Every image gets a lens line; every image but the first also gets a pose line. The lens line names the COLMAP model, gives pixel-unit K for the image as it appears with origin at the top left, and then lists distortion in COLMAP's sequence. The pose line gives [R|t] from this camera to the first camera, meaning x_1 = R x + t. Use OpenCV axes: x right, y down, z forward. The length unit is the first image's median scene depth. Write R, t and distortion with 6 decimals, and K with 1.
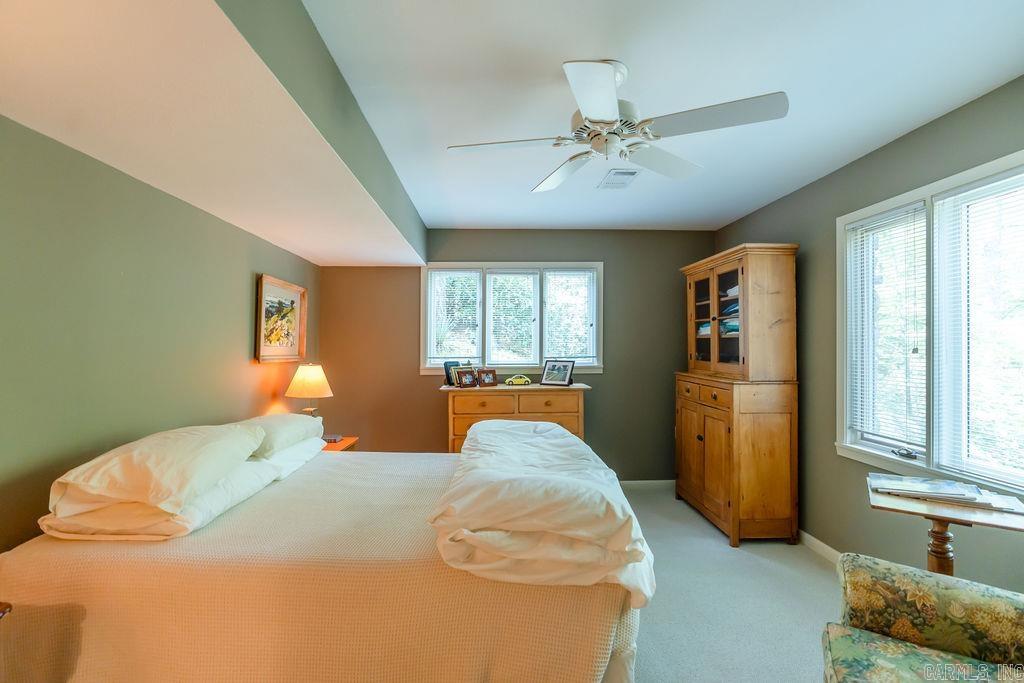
lens RADIAL K [[459.1, 0, 511.2], [0, 459.1, 340.4], [0, 0, 1]] dist [-0.012622, 0.005321]
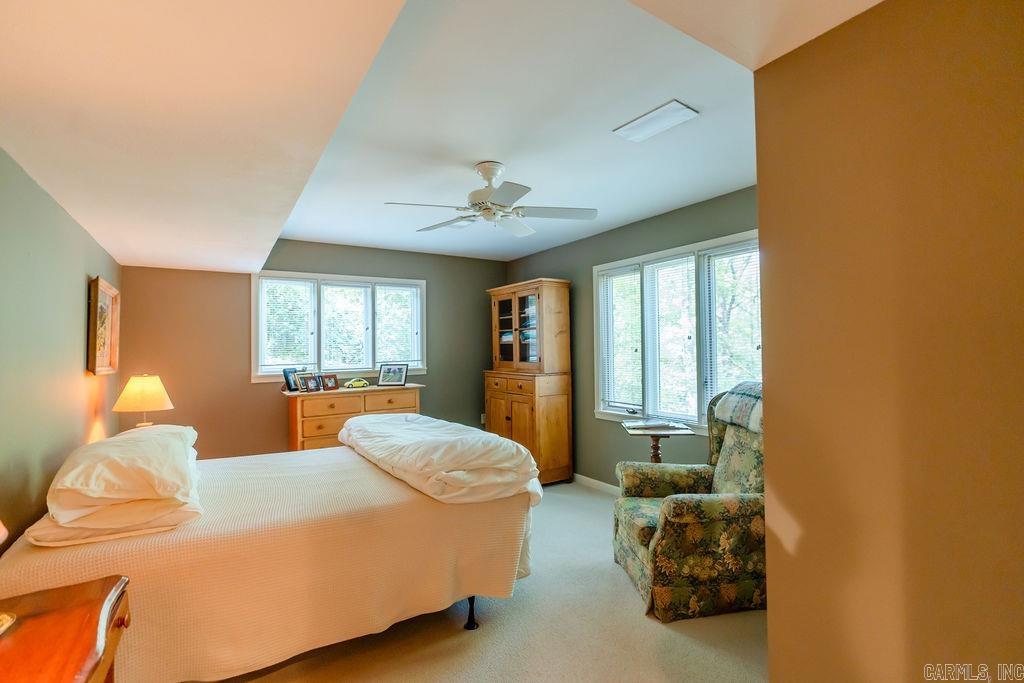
lens RADIAL K [[459.1, 0, 511.8], [0, 459.1, 341.4], [0, 0, 1]] dist [-0.012622, 0.005321]
pose [[0.861143, -0.004404, 0.508344, -0.268177], [0.009967, 0.999917, -0.008221, -0.001364], [-0.508266, 0.012146, 0.861115, -0.170386]]
